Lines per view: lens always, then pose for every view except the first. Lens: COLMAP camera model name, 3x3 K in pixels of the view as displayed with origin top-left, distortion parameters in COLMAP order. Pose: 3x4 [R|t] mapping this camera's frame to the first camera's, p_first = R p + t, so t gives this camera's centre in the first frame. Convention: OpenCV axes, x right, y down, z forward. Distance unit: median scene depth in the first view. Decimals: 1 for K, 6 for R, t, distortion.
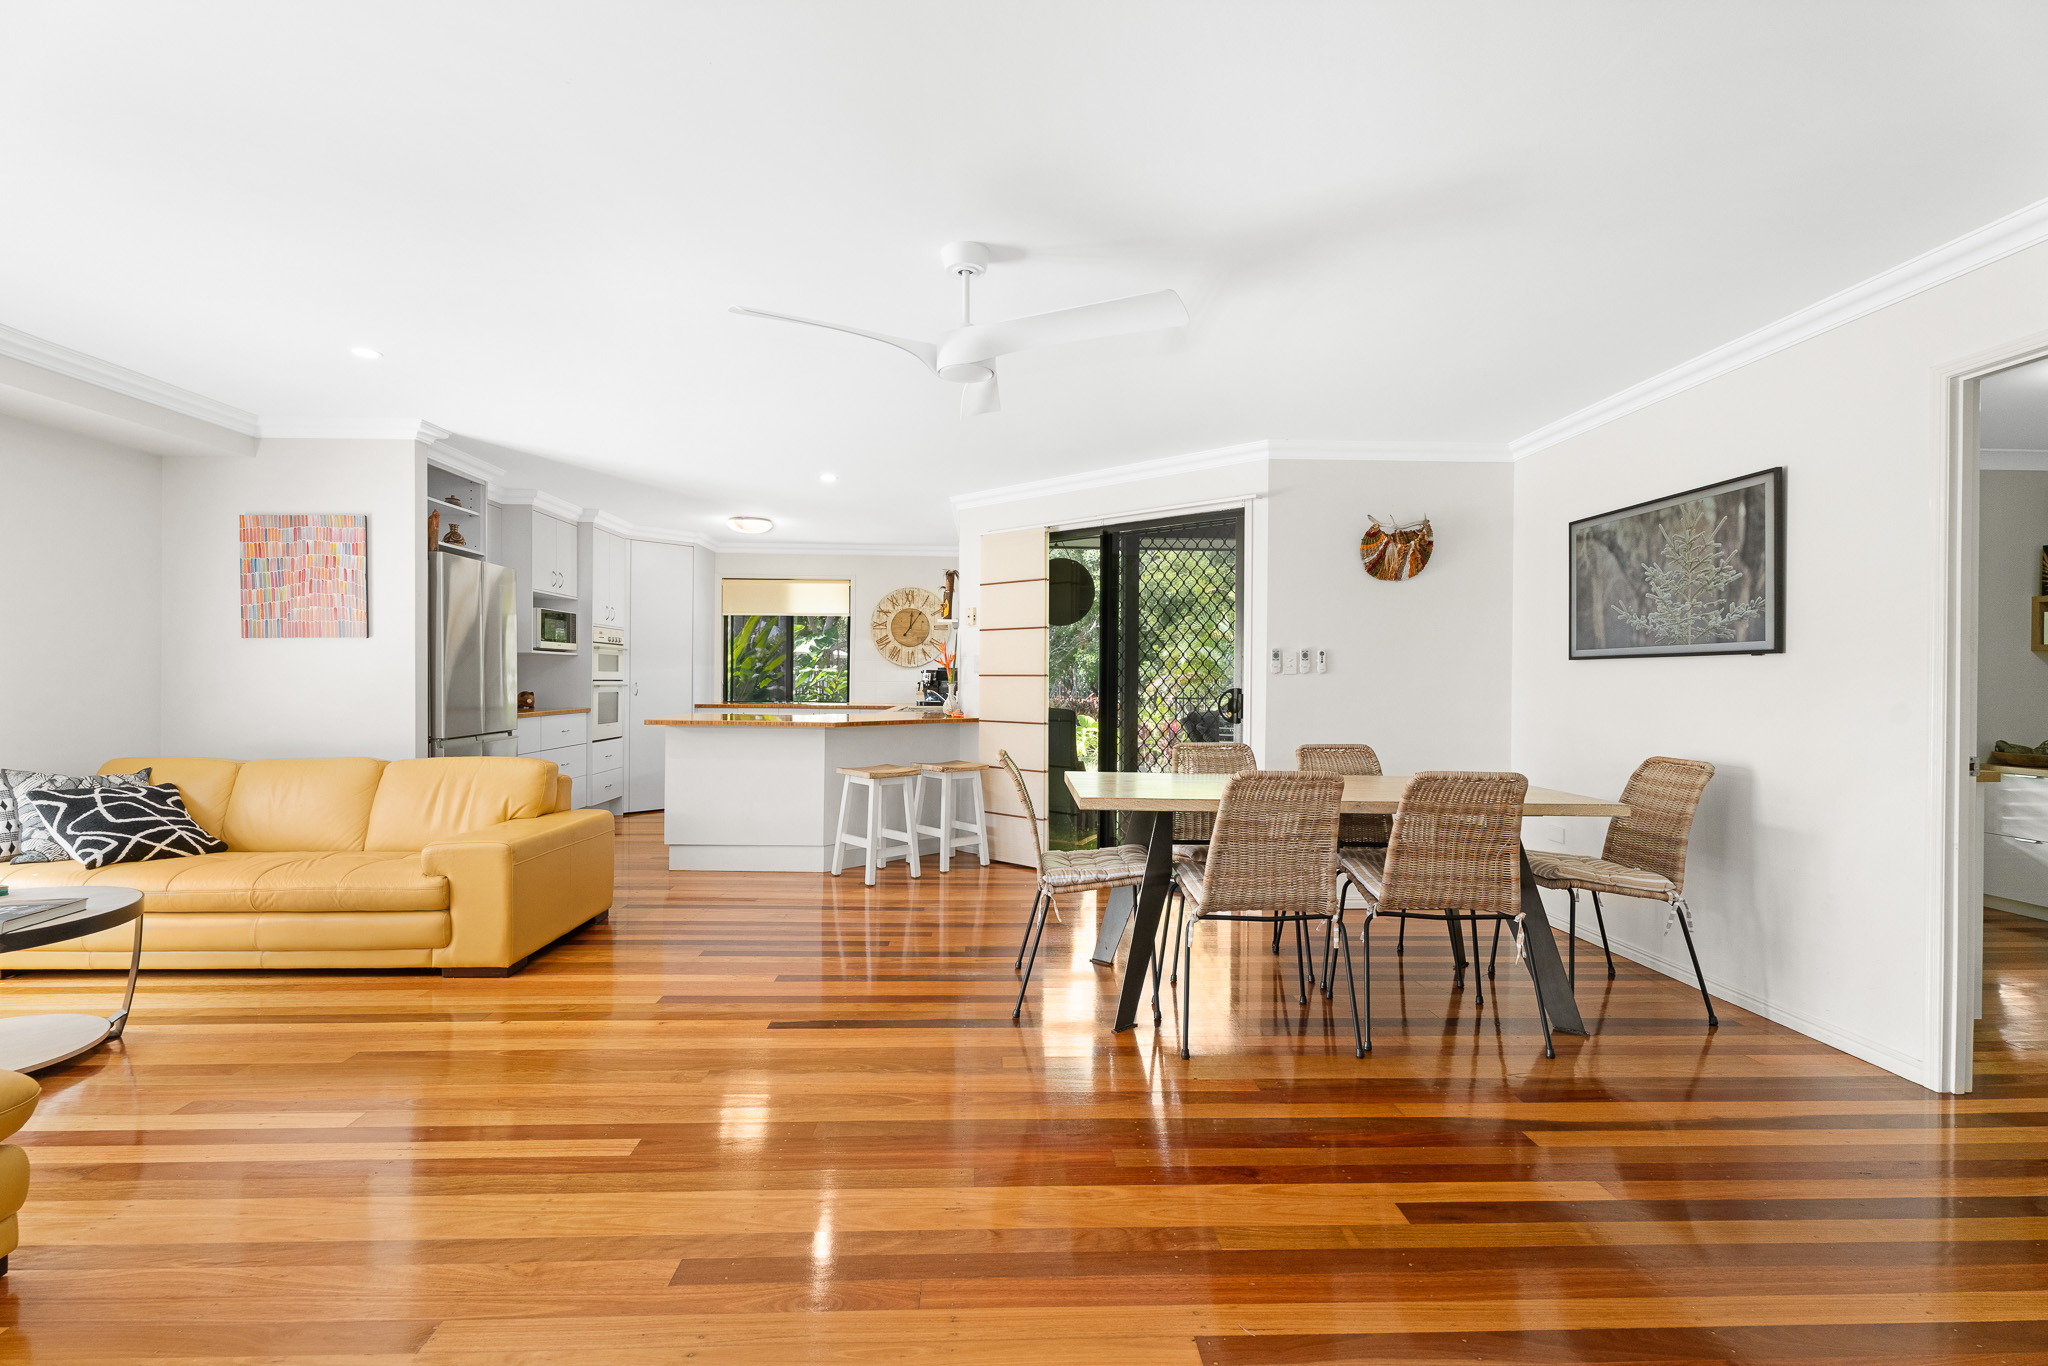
lens RADIAL K [[932.6, 0, 1024.6], [0, 932.6, 681.7], [0, 0, 1]] dist [0.000067, 0.000003]
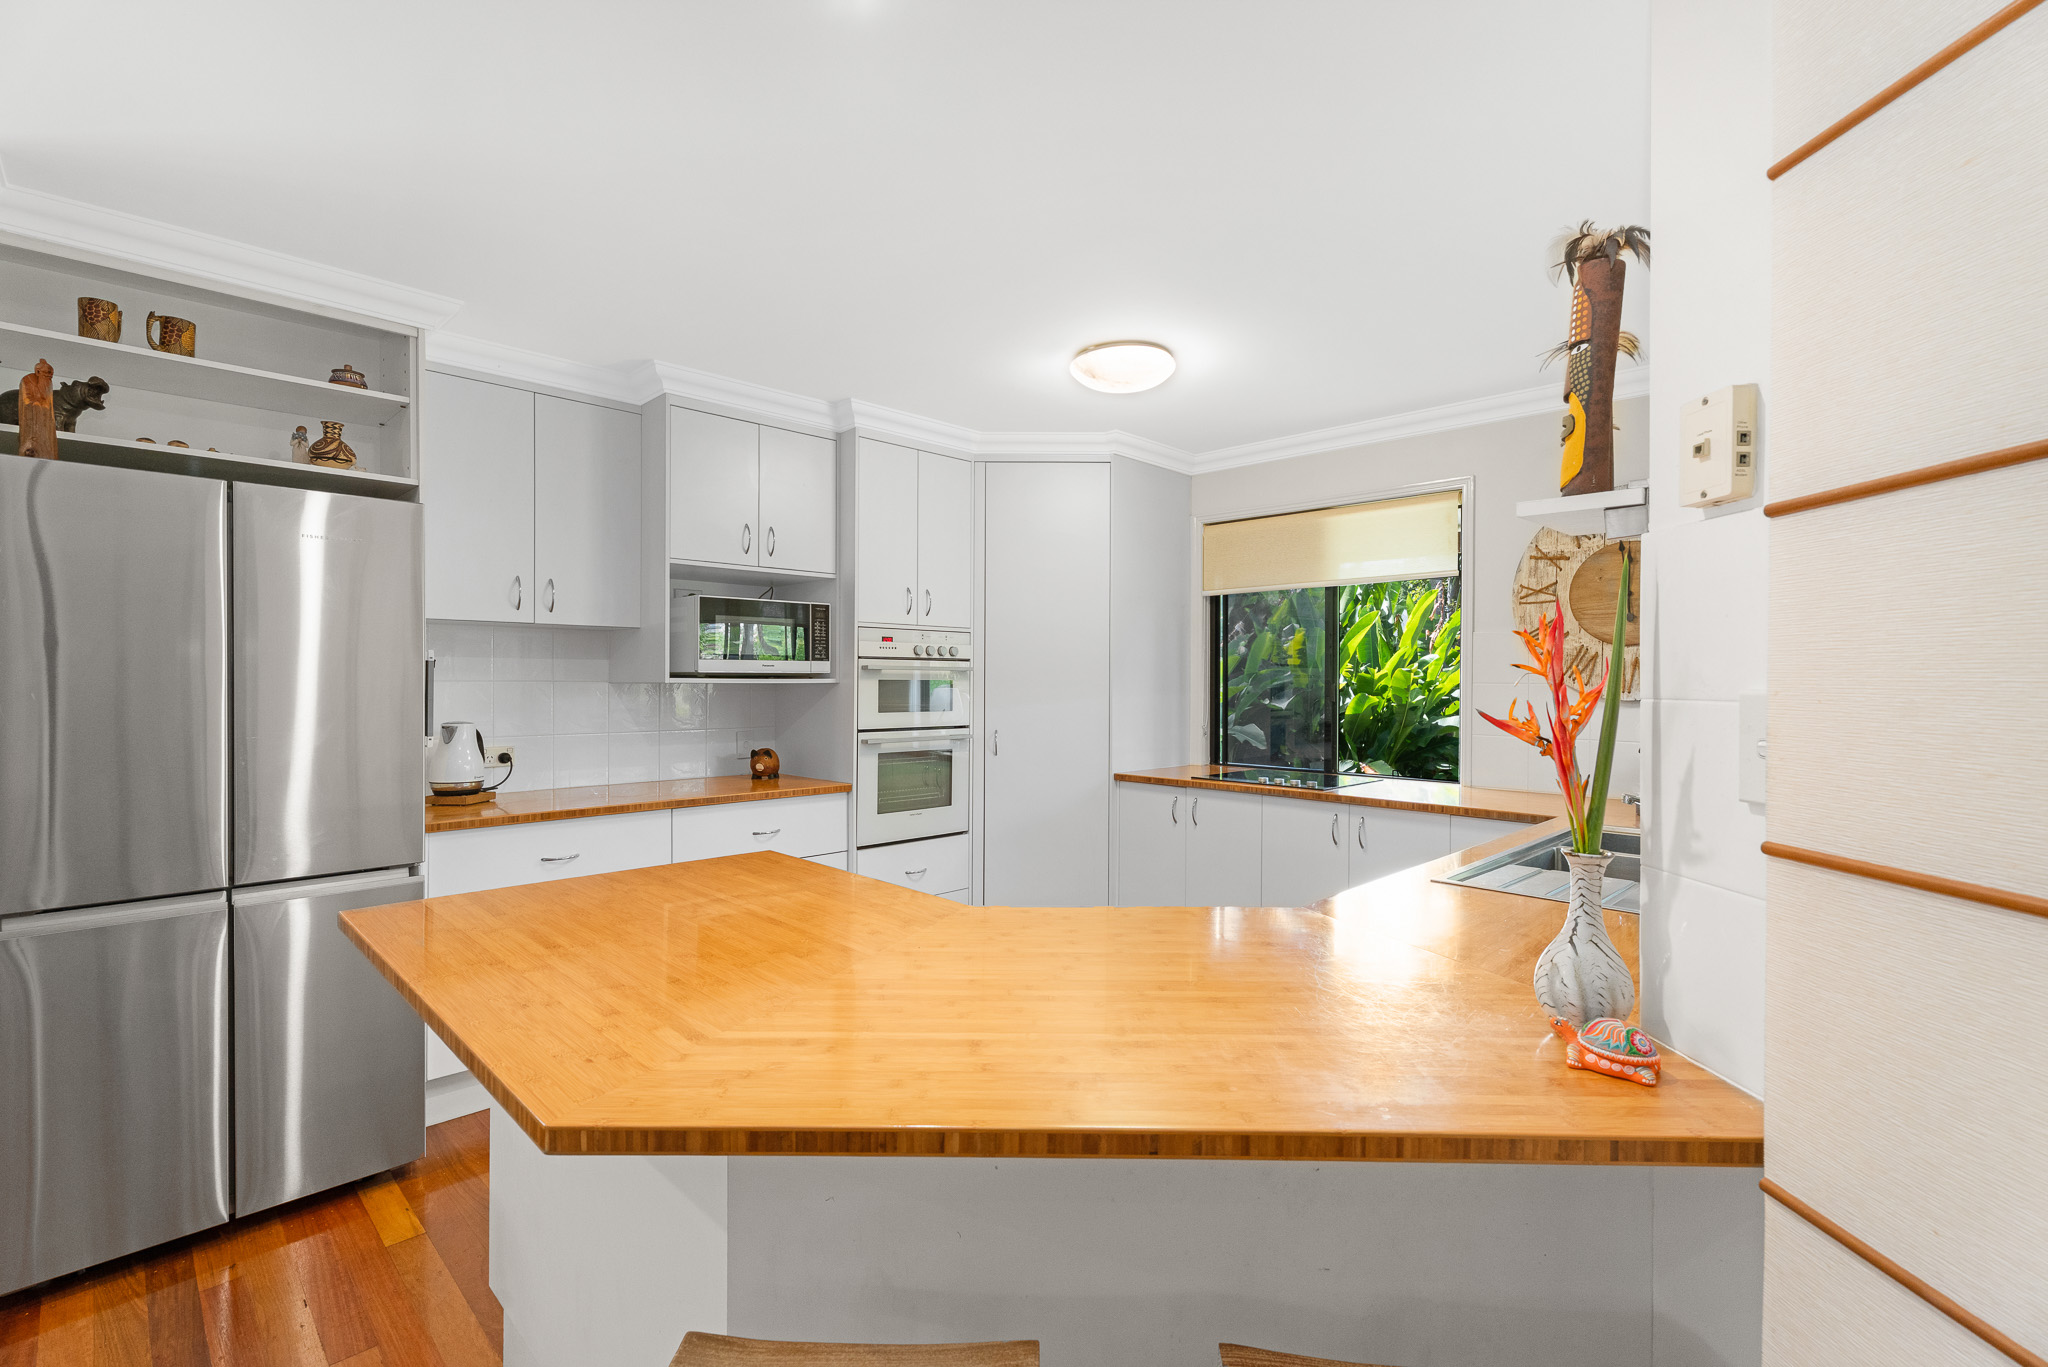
lens RADIAL K [[932.6, 0, 1004.5], [0, 932.6, 678.4], [0, 0, 1]] dist [0.000067, 0.000003]
pose [[0.668539, -0.006291, -0.743651, -0.027492], [-0.002298, 0.999942, -0.010525, -0.037444], [0.743674, 0.008745, 0.668485, 1.058210]]
